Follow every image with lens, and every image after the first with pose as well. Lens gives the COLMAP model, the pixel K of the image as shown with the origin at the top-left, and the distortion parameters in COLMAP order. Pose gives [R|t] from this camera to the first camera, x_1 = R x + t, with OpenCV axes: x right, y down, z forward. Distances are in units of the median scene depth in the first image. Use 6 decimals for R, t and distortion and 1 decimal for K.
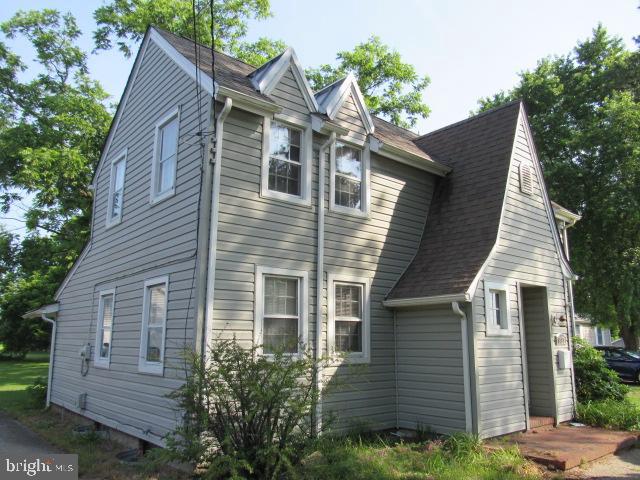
lens RADIAL K [[510.4, 0, 319.9], [0, 510.4, 239.6], [0, 0, 1]] dist [-0.037037, 0.000679]
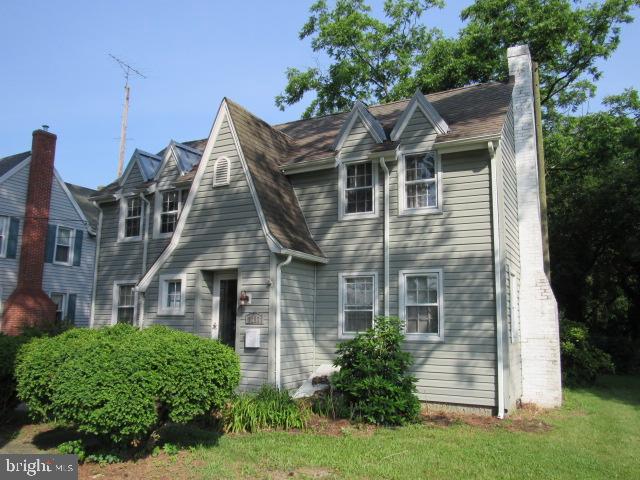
lens RADIAL K [[510.4, 0, 316.4], [0, 510.4, 240.6], [0, 0, 1]] dist [-0.037037, 0.000679]
pose [[0.368975, -0.157525, -0.915993, 1.671294], [0.164920, 0.980990, -0.102271, 0.194709], [0.914691, -0.113330, 0.387940, 0.851767]]
